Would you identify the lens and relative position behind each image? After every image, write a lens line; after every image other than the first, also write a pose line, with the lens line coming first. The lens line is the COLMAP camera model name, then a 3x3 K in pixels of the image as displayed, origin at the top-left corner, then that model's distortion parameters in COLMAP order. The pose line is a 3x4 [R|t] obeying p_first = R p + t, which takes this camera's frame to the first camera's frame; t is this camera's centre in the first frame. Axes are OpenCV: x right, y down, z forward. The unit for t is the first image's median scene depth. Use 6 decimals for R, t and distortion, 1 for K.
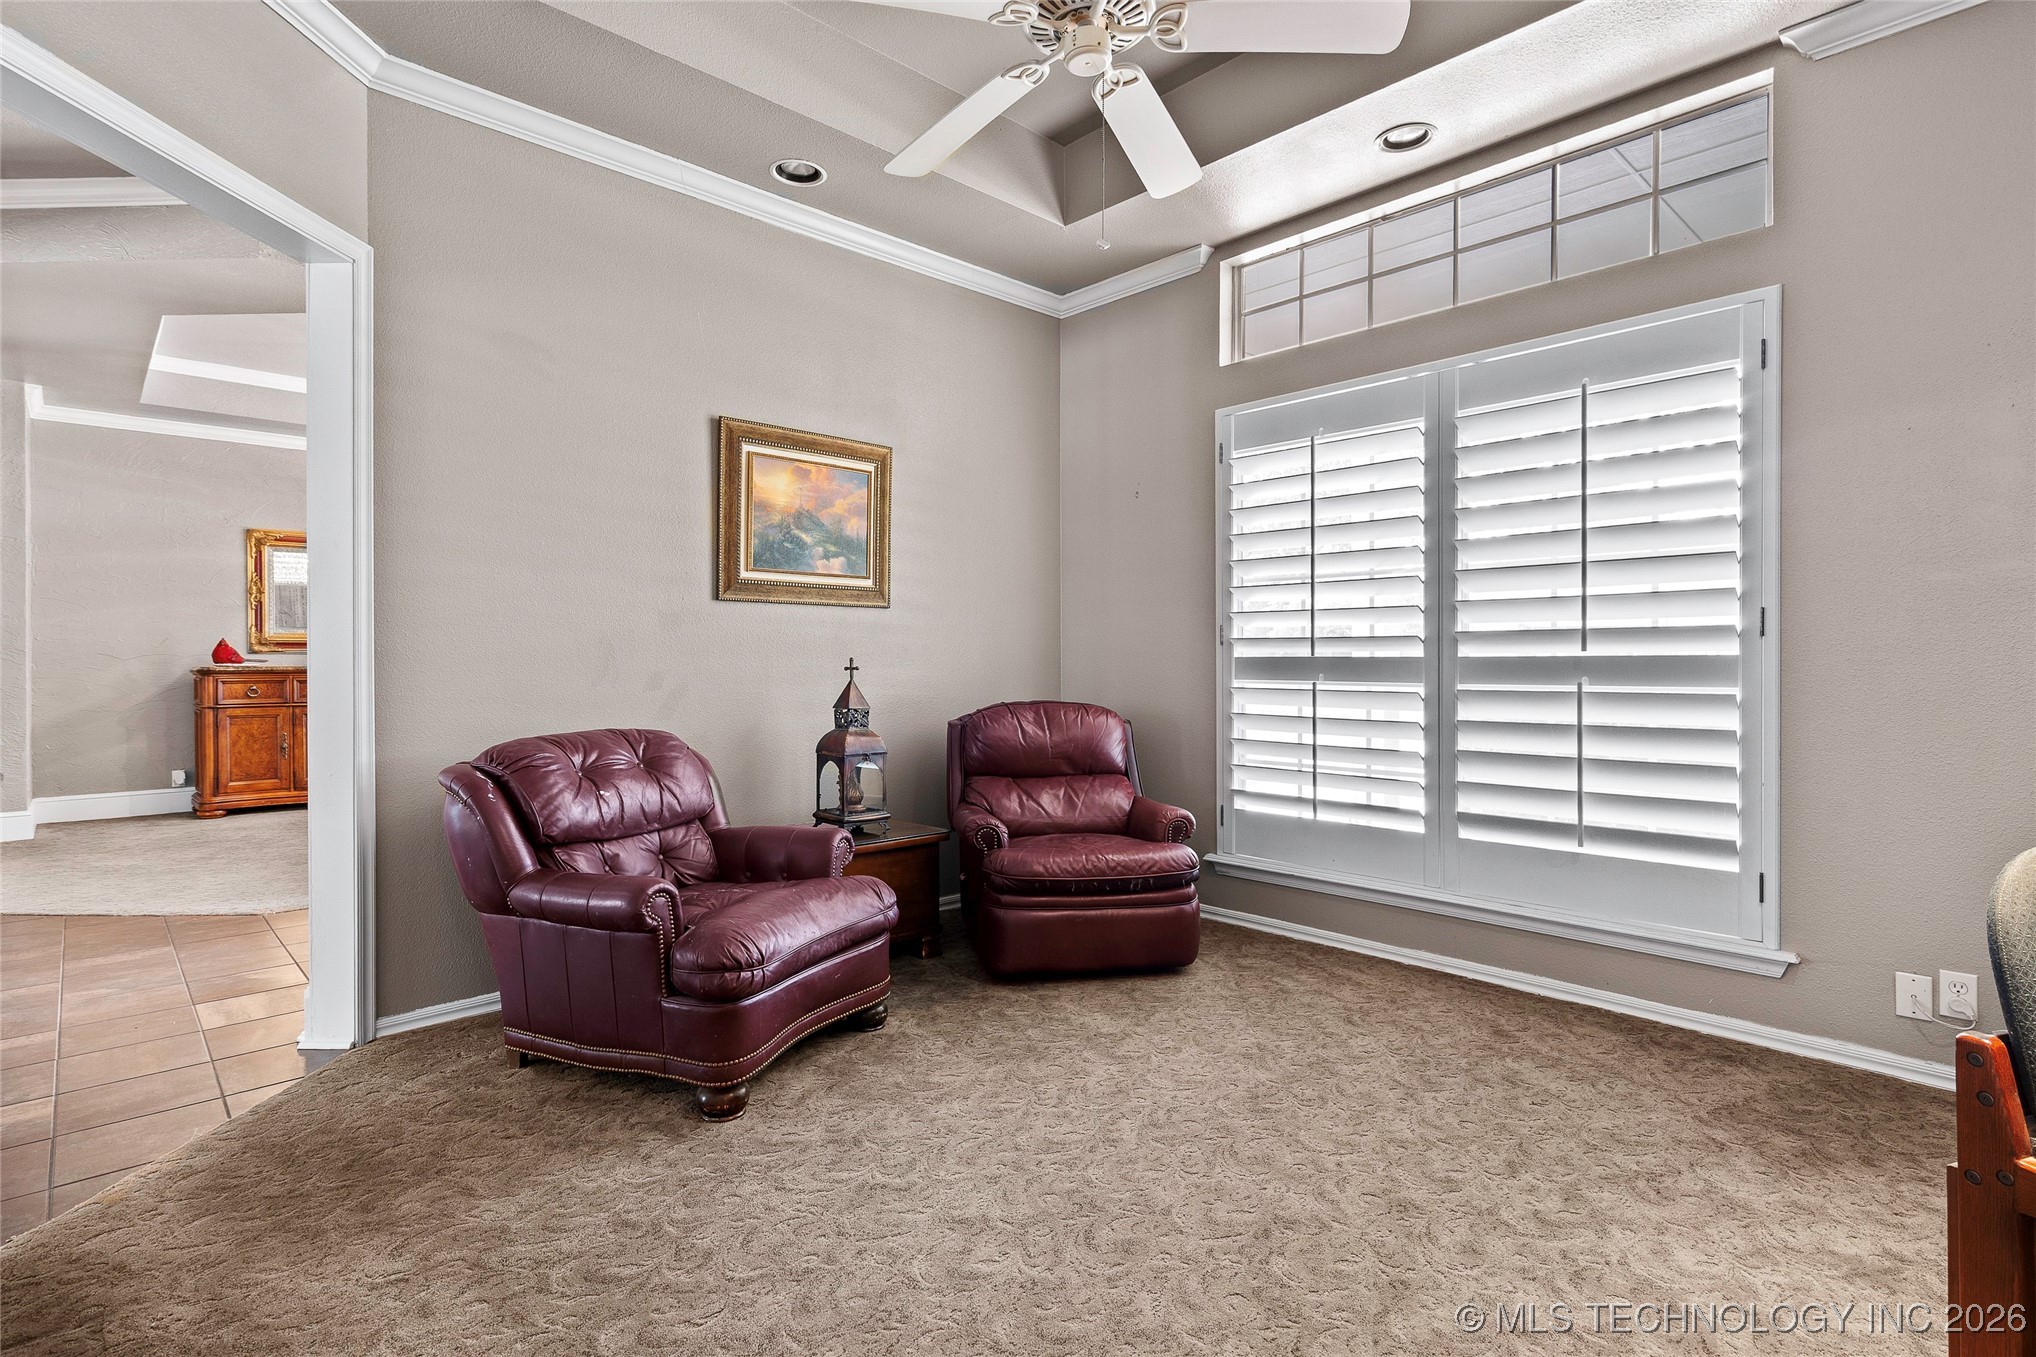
lens RADIAL K [[967.4, 0, 1018.0], [0, 967.4, 678.5], [0, 0, 1]] dist [-0.000120, 0.000659]
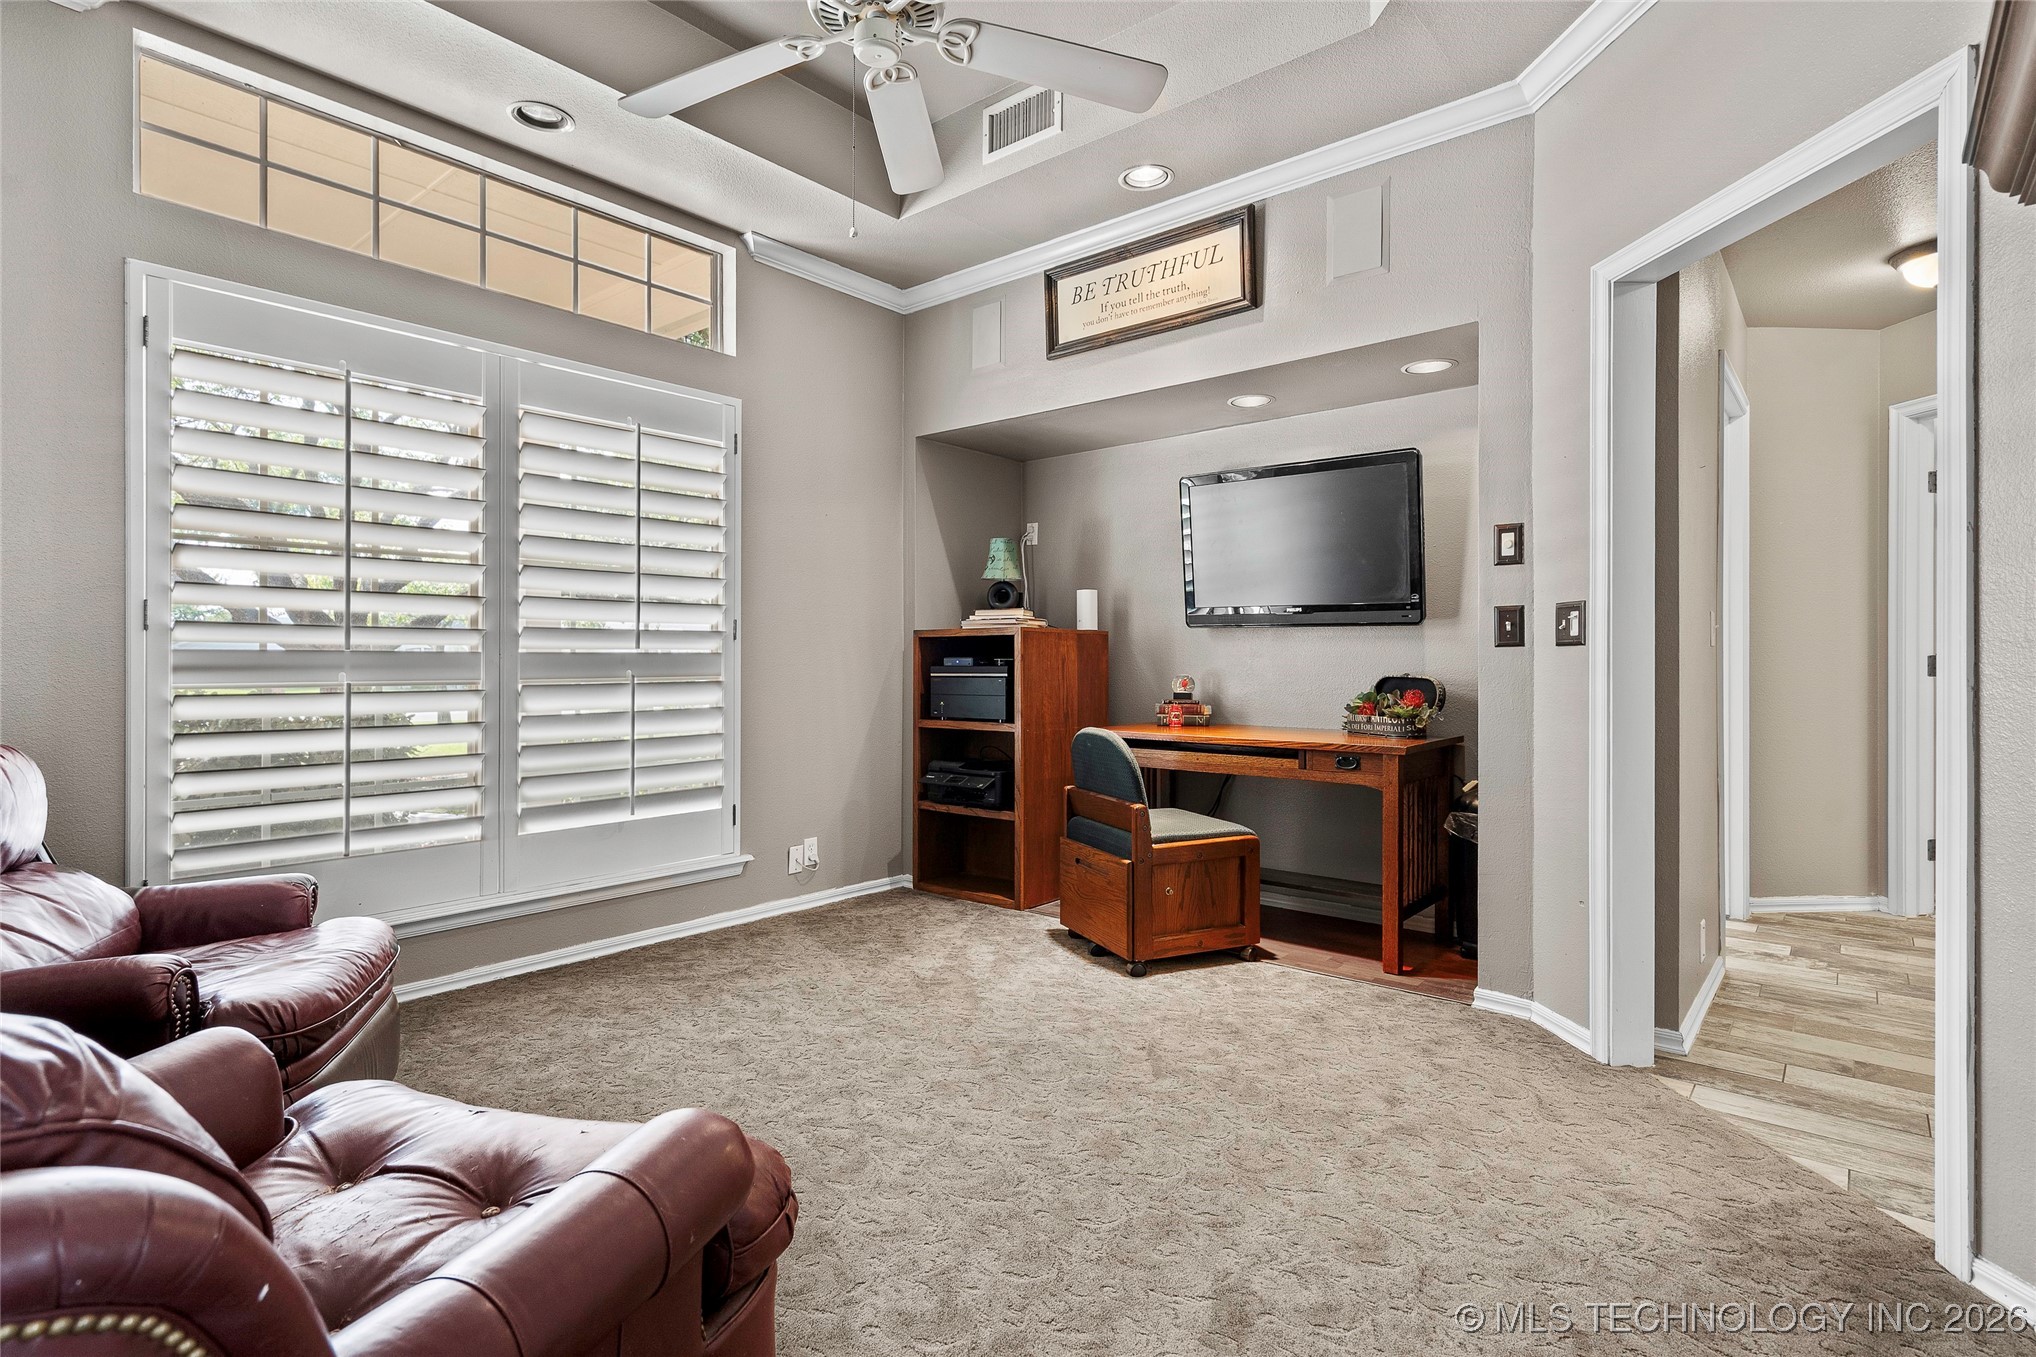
lens RADIAL K [[973.3, 0, 1020.3], [0, 973.3, 665.0], [0, 0, 1]] dist [-0.002410, -0.000028]
pose [[-0.094240, -0.004790, 0.995538, -0.698439], [0.015253, 0.999864, 0.006255, -0.008234], [-0.995433, 0.015775, -0.094155, 0.704213]]
